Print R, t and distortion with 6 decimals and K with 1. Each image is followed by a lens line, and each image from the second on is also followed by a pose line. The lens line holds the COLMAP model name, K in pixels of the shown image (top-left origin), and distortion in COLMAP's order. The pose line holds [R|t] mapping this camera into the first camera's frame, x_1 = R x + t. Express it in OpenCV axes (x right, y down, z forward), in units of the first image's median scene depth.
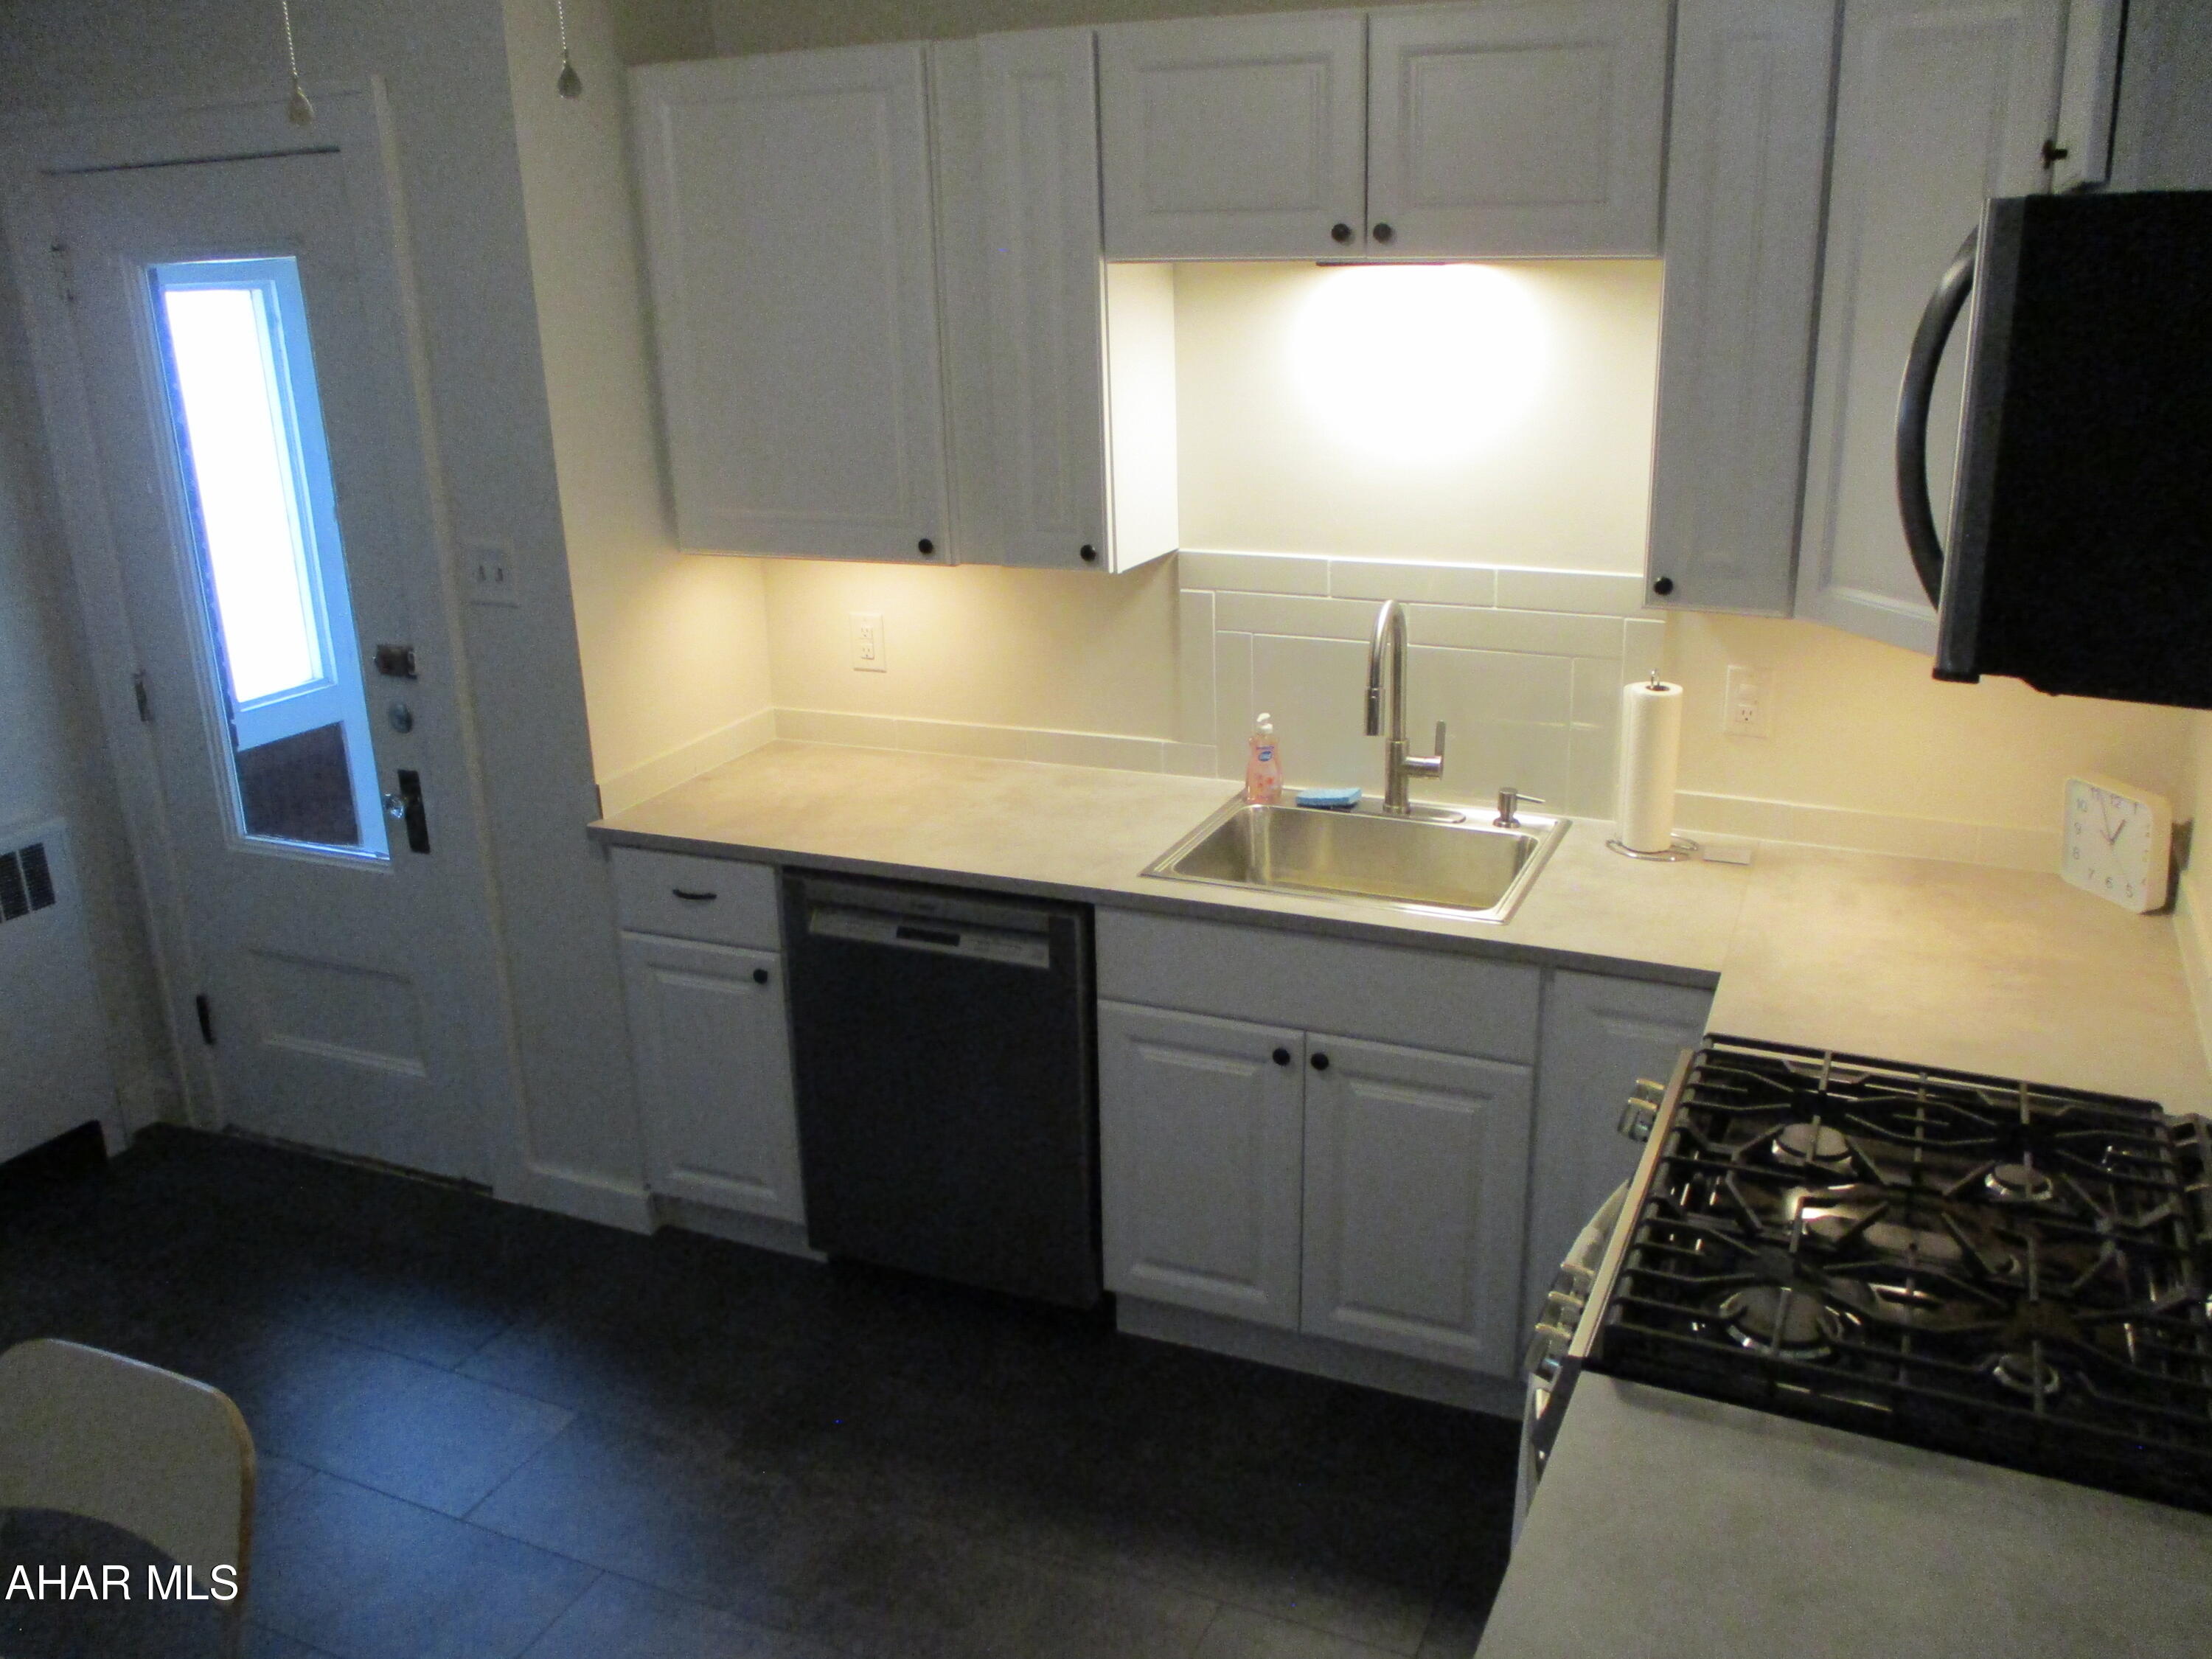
lens RADIAL K [[1830.5, 0, 1113.6], [0, 1830.5, 824.0], [0, 0, 1]] dist [-0.033803, -0.002630]
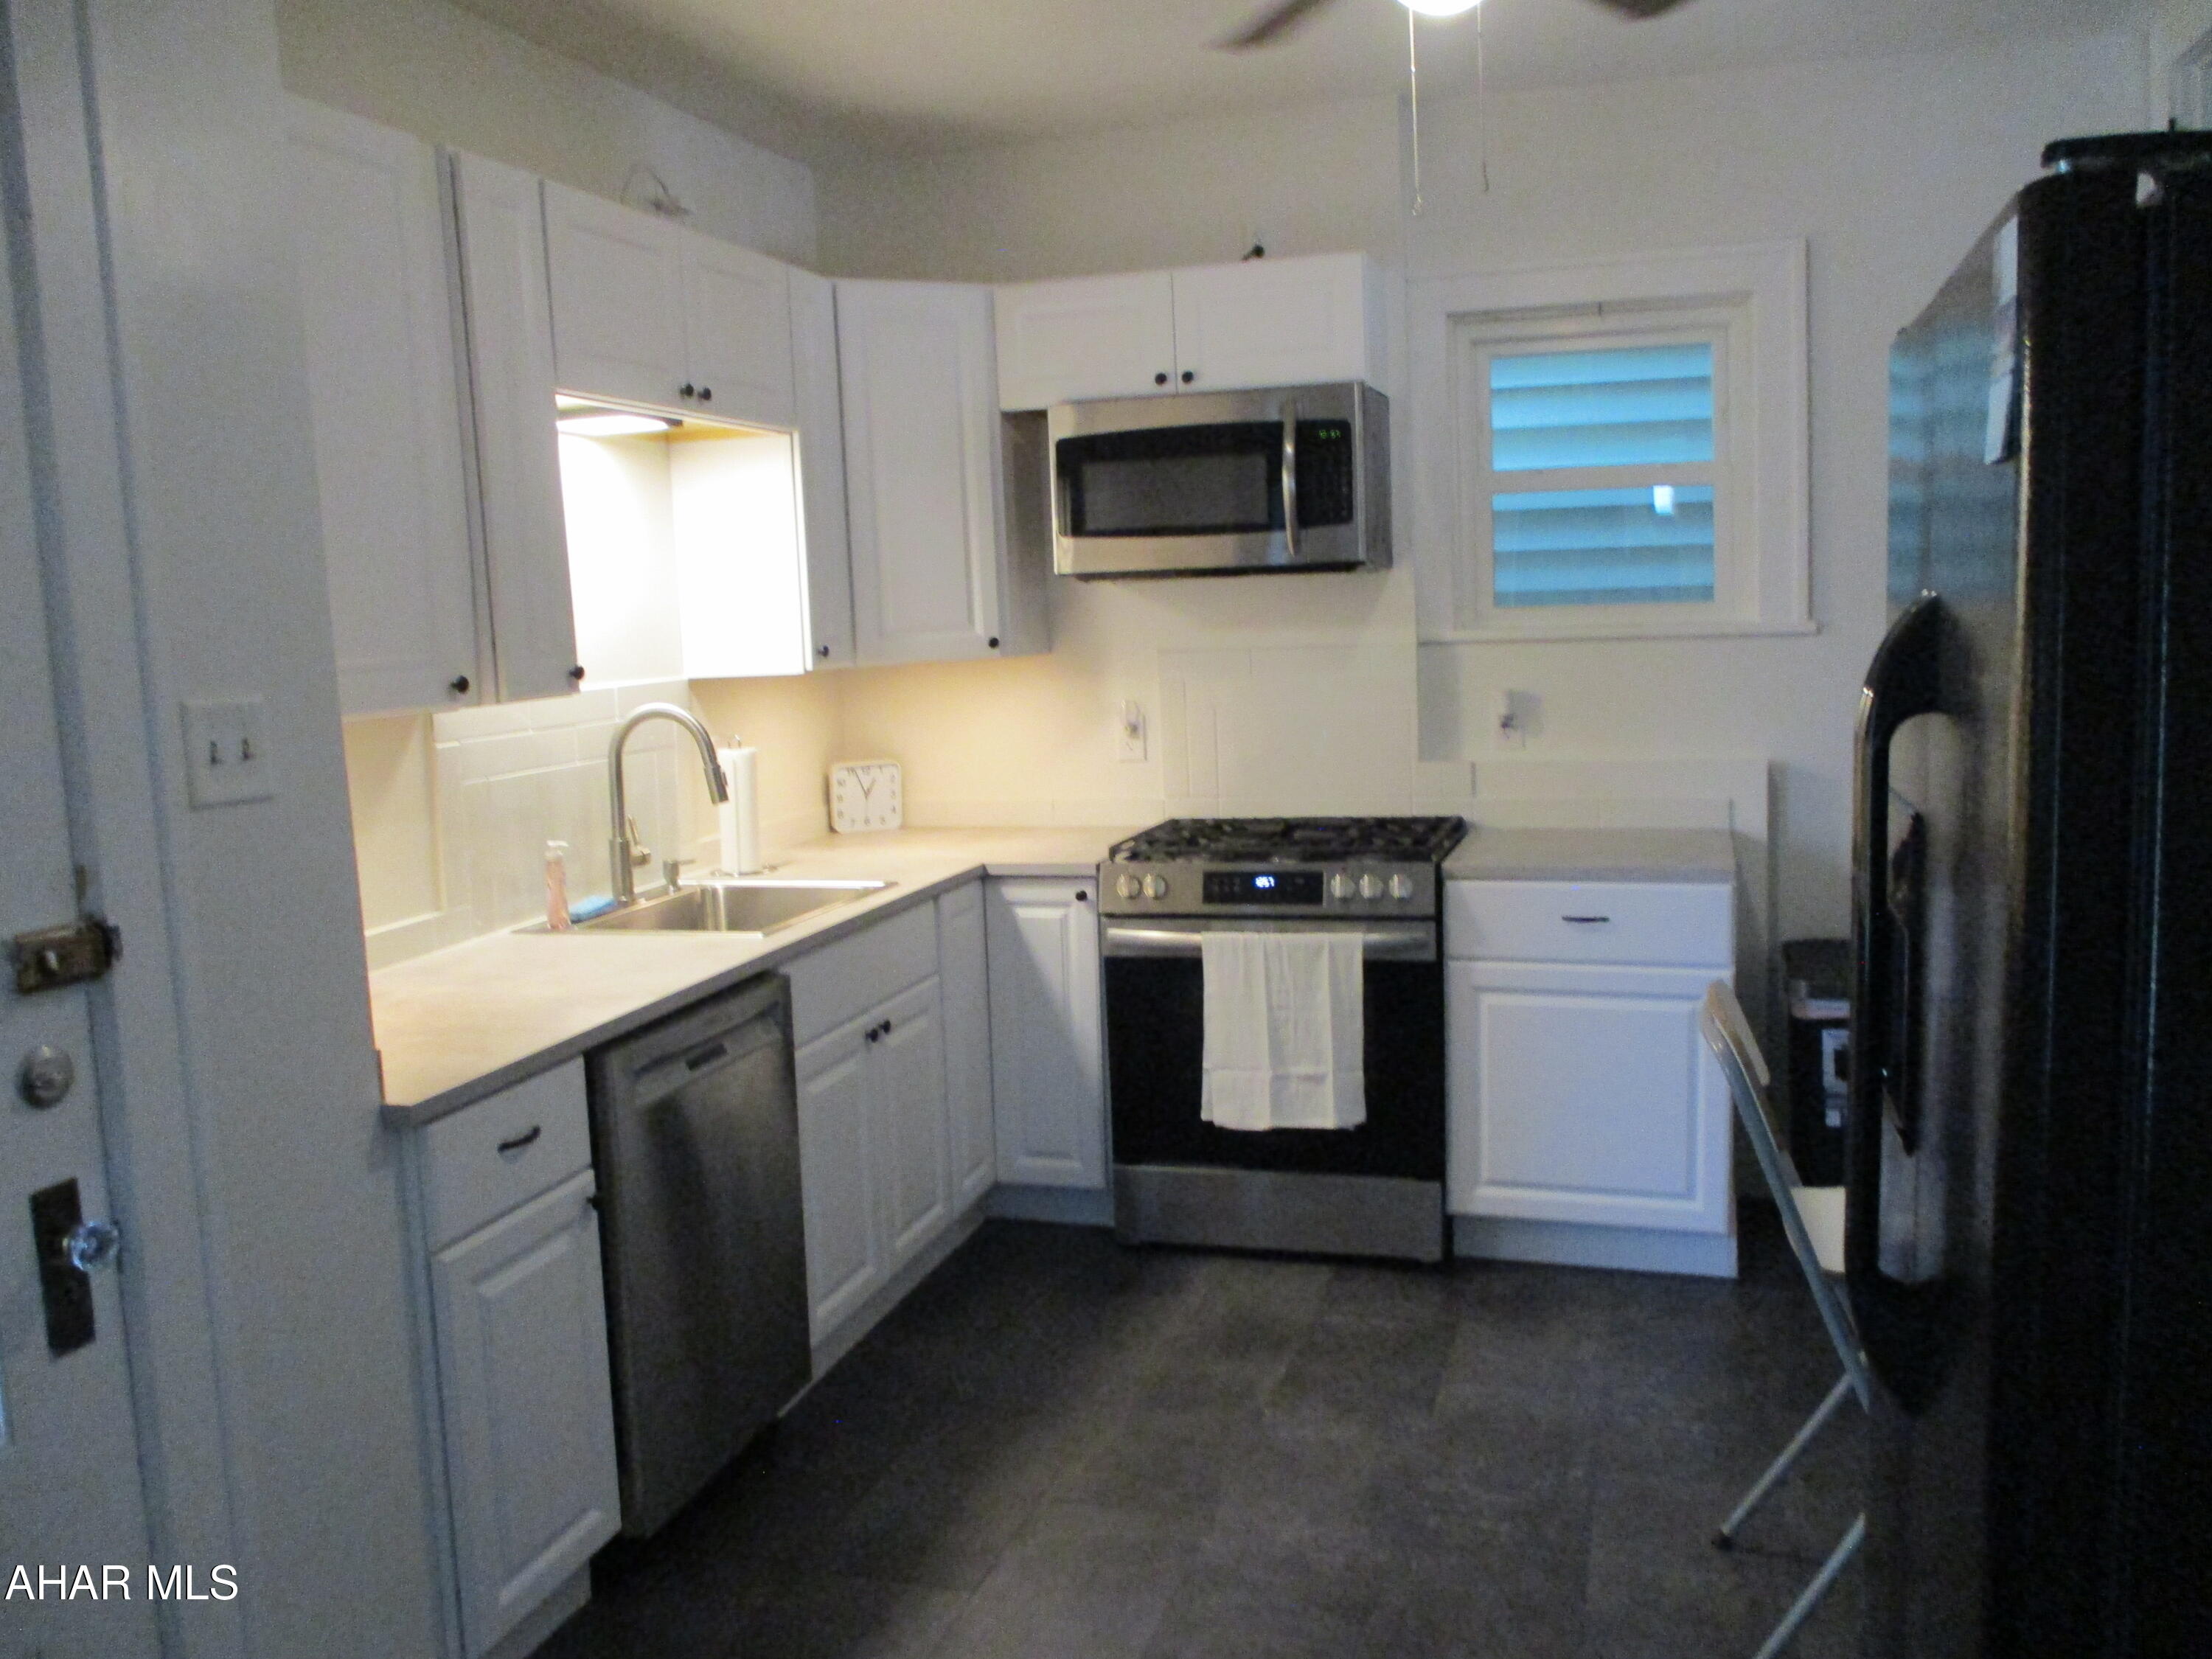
lens RADIAL K [[1830.5, 0, 1113.6], [0, 1830.5, 824.0], [0, 0, 1]] dist [-0.033803, -0.002630]
pose [[-0.114222, -0.089599, 0.989407, -0.981567], [0.357597, 0.925460, 0.125091, -0.086032], [-0.926864, 0.368097, -0.073667, 0.785294]]
